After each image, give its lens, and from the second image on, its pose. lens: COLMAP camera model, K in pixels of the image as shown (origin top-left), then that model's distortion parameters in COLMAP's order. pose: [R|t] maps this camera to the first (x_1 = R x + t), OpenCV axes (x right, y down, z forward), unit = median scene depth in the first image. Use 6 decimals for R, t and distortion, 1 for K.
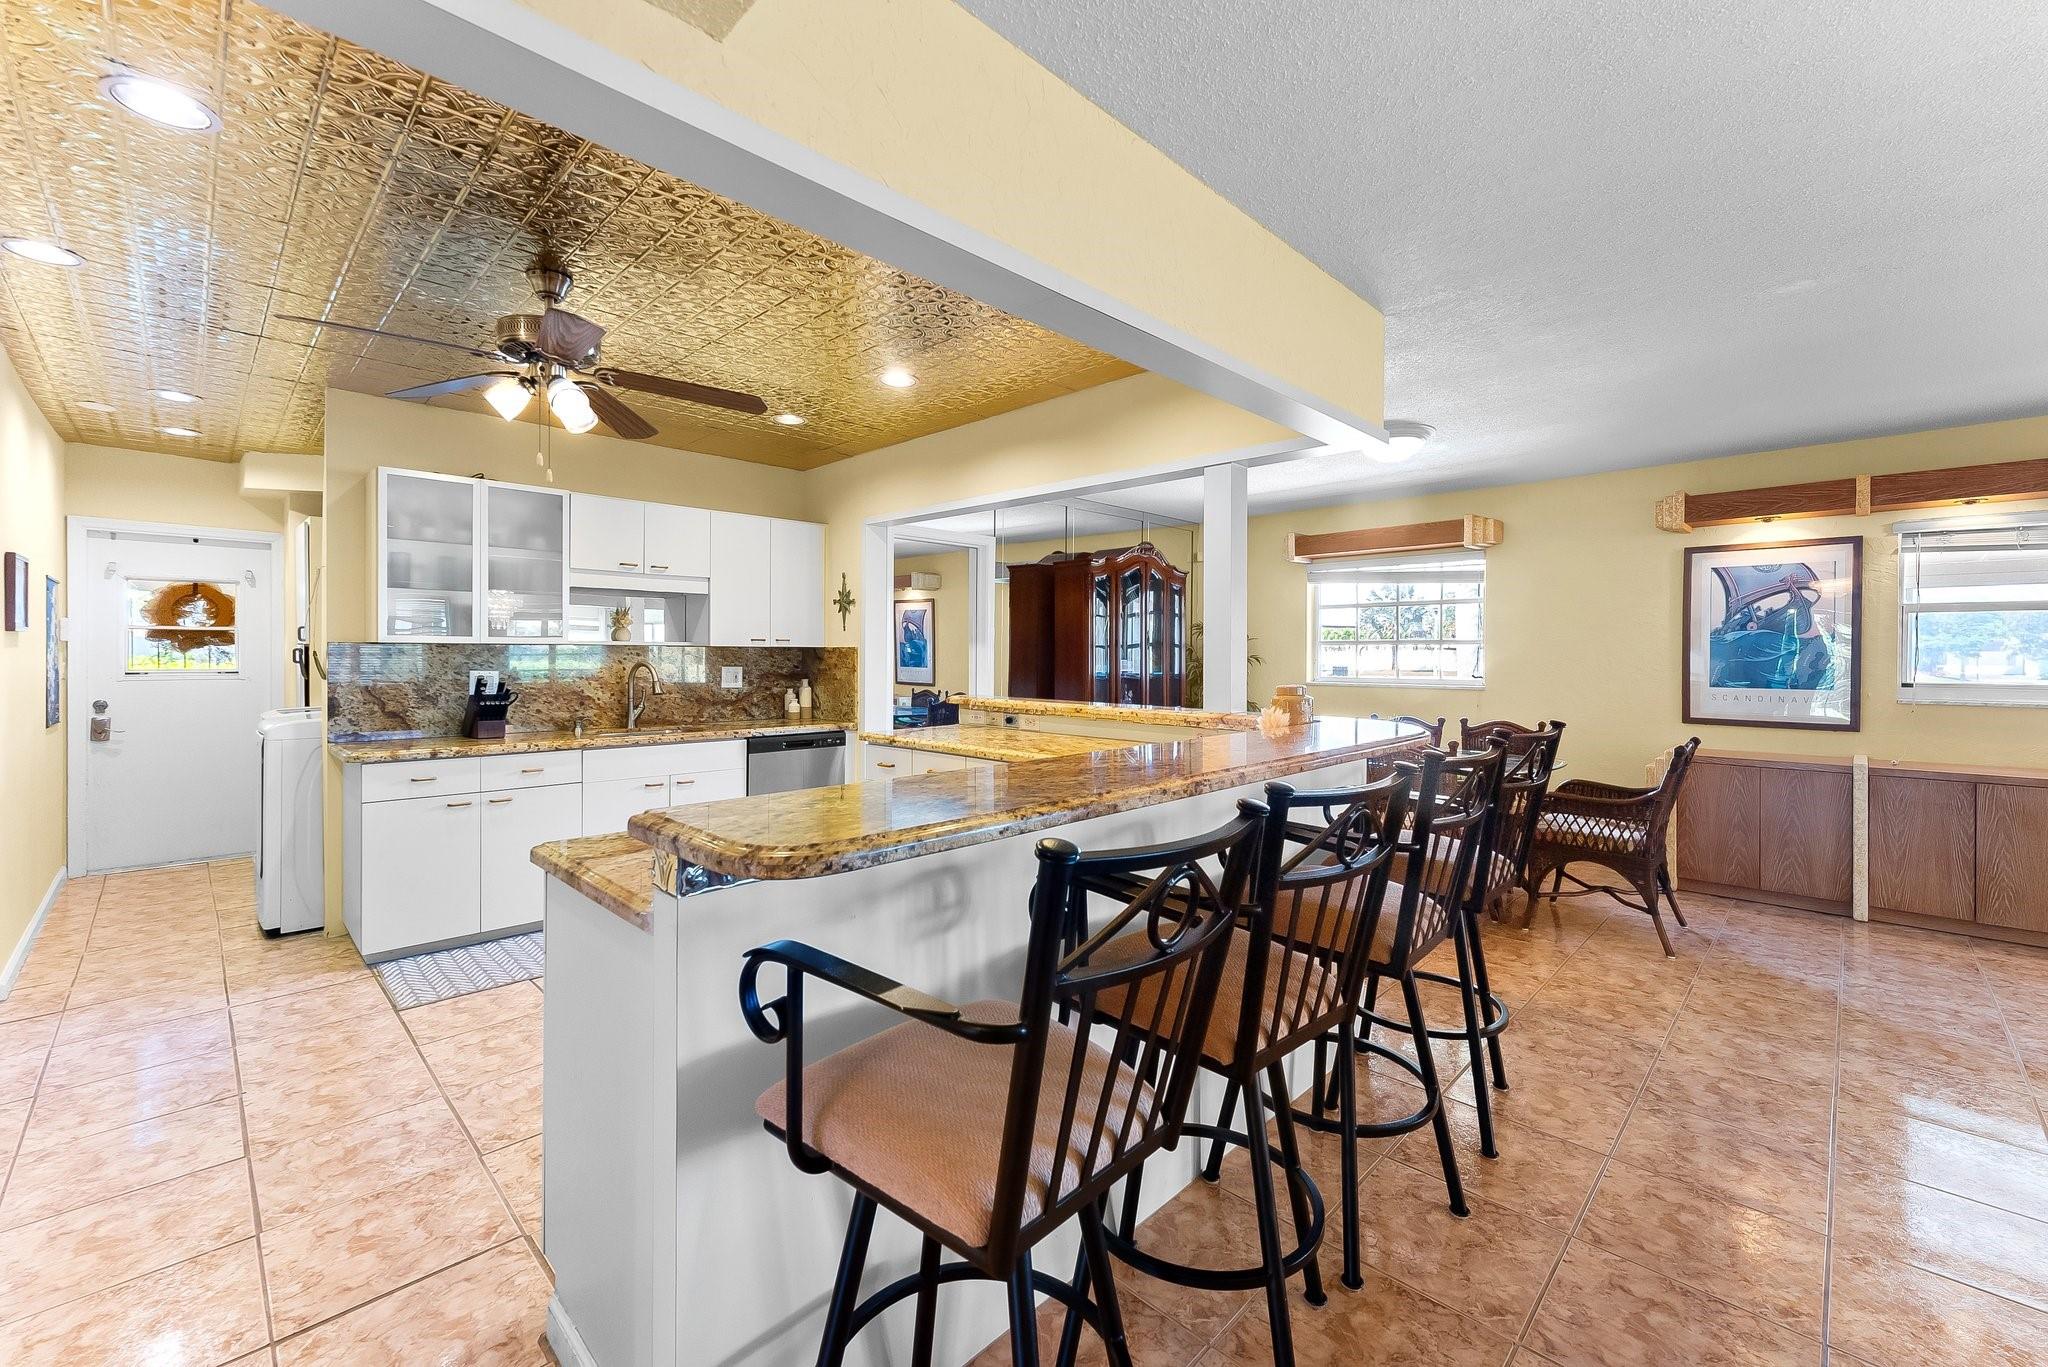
lens RADIAL K [[829.6, 0, 1030.1], [0, 829.6, 660.2], [0, 0, 1]] dist [0.004840, -0.000815]
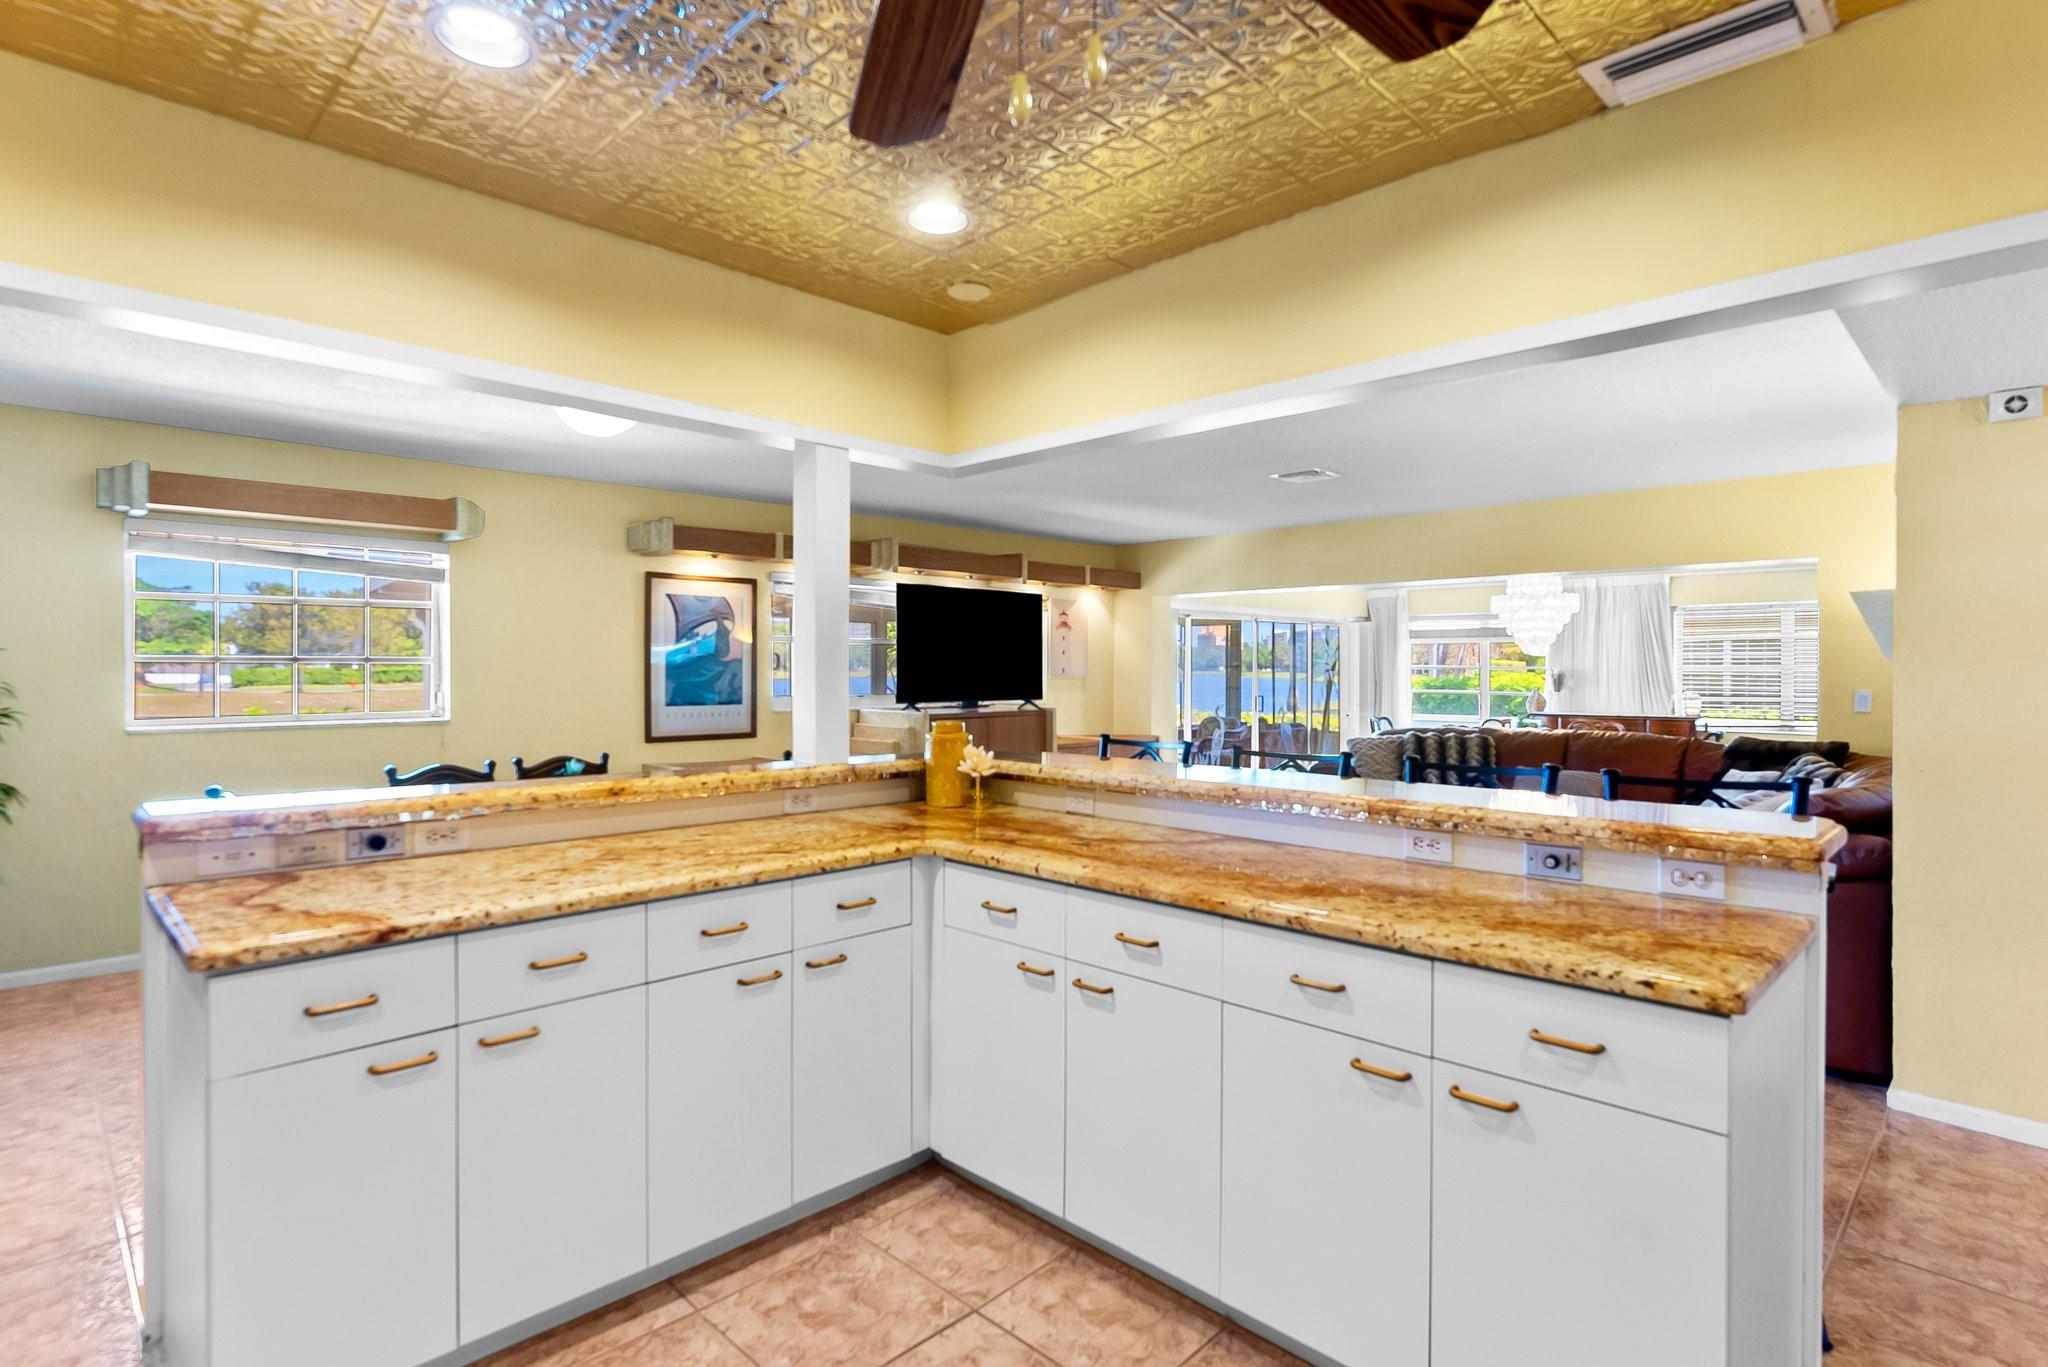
lens RADIAL K [[1030.0, 0, 1026.8], [0, 1030.0, 680.8], [0, 0, 1]] dist [0.001502, 0.000138]
pose [[0.009735, -0.017267, 0.999804, -0.550700], [0.004934, 0.999840, 0.017220, -0.023164], [-0.999940, 0.004765, 0.009819, 0.598964]]
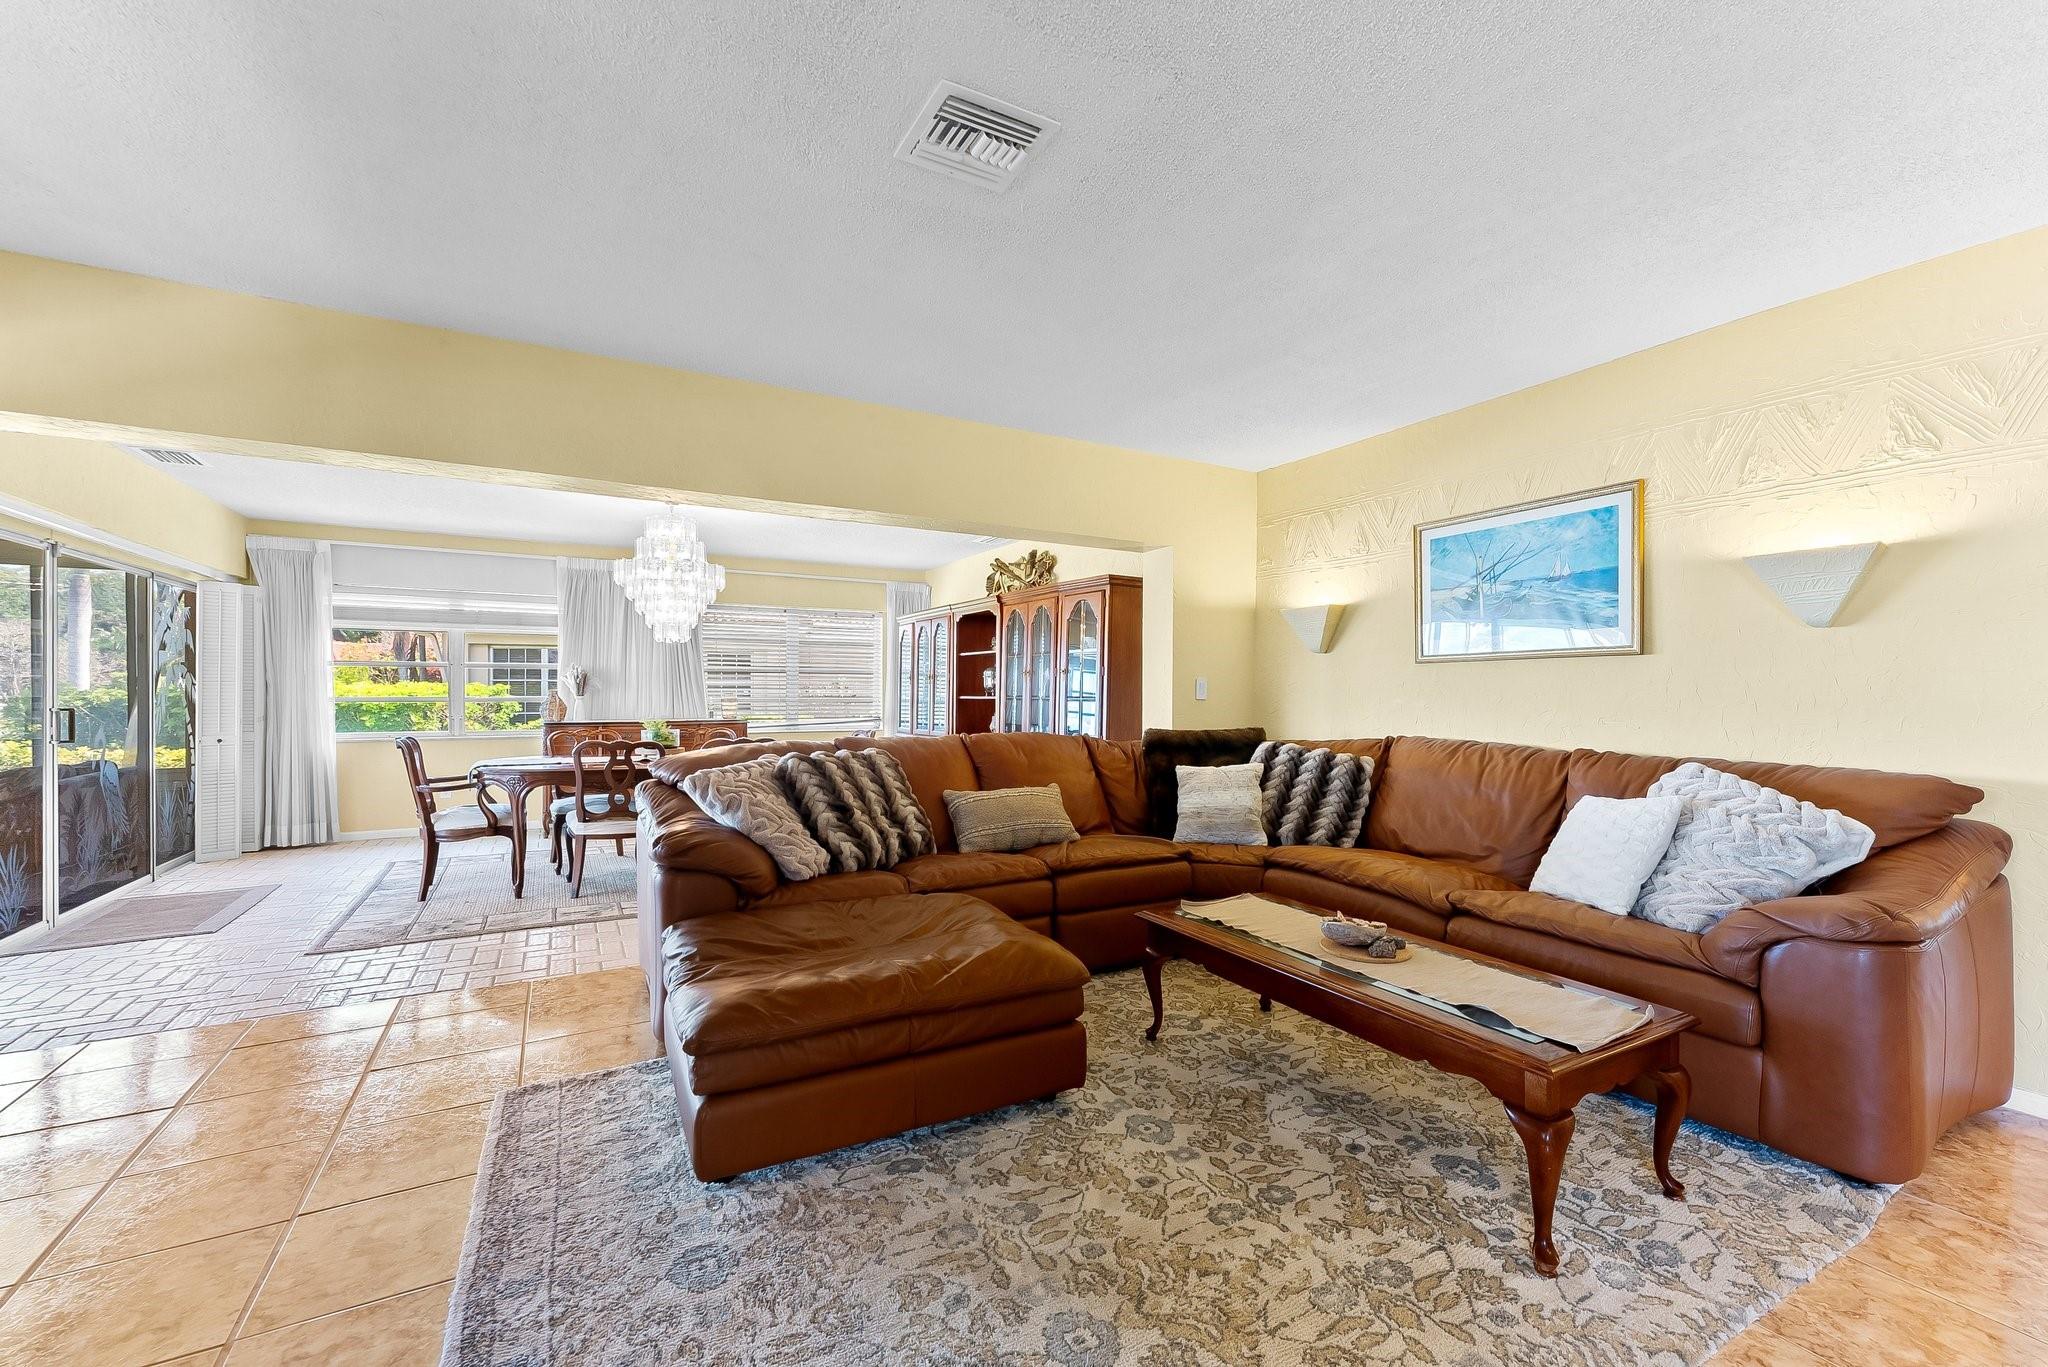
lens RADIAL K [[829.6, 0, 1028.3], [0, 829.6, 686.5], [0, 0, 1]] dist [0.004840, -0.000815]
pose [[-0.961279, -0.009384, 0.275415, 0.678851], [-0.009383, 0.999955, 0.001323, 0.025355], [-0.275415, -0.001312, -0.961324, 0.677623]]
